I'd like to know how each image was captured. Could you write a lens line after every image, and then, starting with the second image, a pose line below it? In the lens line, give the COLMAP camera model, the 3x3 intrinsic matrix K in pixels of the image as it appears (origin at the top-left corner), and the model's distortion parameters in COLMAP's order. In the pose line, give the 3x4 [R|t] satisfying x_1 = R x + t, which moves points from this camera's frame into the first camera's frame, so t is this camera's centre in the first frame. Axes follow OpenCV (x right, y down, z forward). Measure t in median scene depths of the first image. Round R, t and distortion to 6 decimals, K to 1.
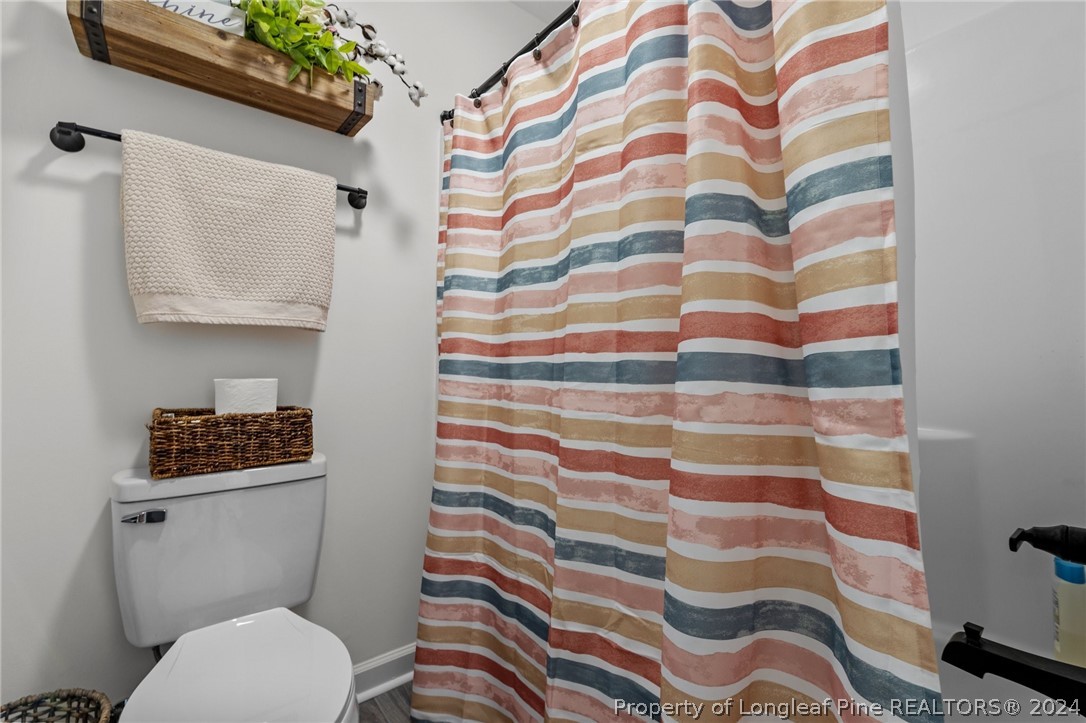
lens RADIAL K [[470.6, 0, 544.9], [0, 470.6, 359.4], [0, 0, 1]] dist [0.003795, 0.000269]
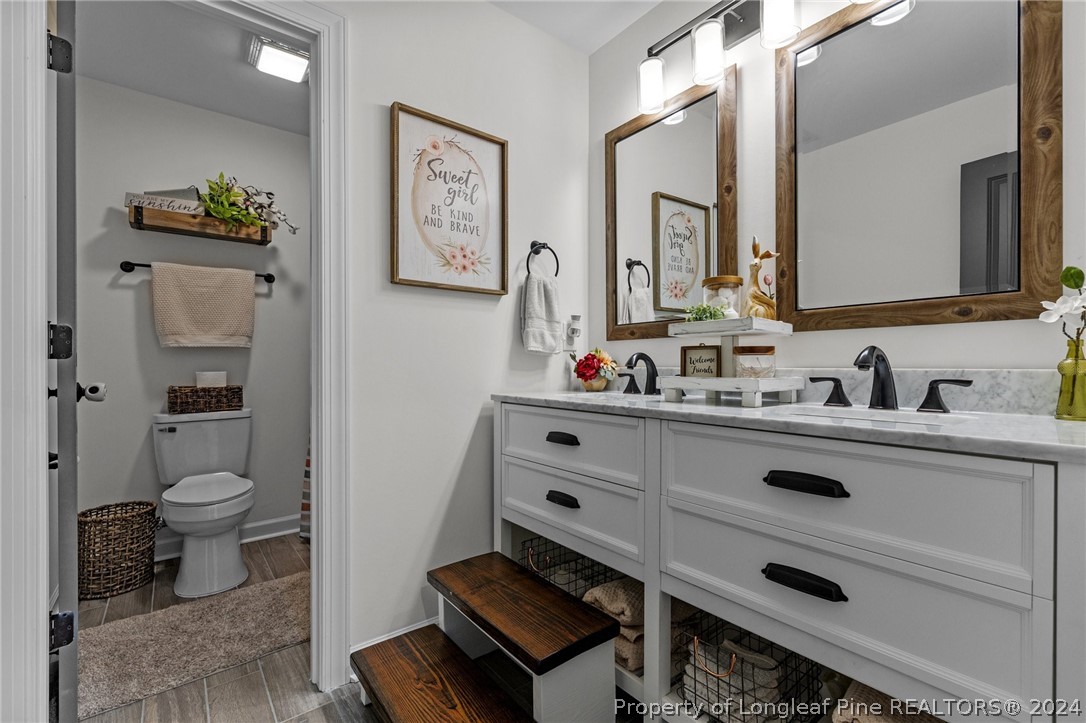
lens RADIAL K [[470.6, 0, 542.6], [0, 470.6, 365.8], [0, 0, 1]] dist [0.003795, 0.000269]
pose [[0.999862, -0.013708, -0.009411, 0.931672], [0.013937, 0.999597, 0.024734, -0.018515], [0.009068, -0.024862, 0.999650, -1.177191]]
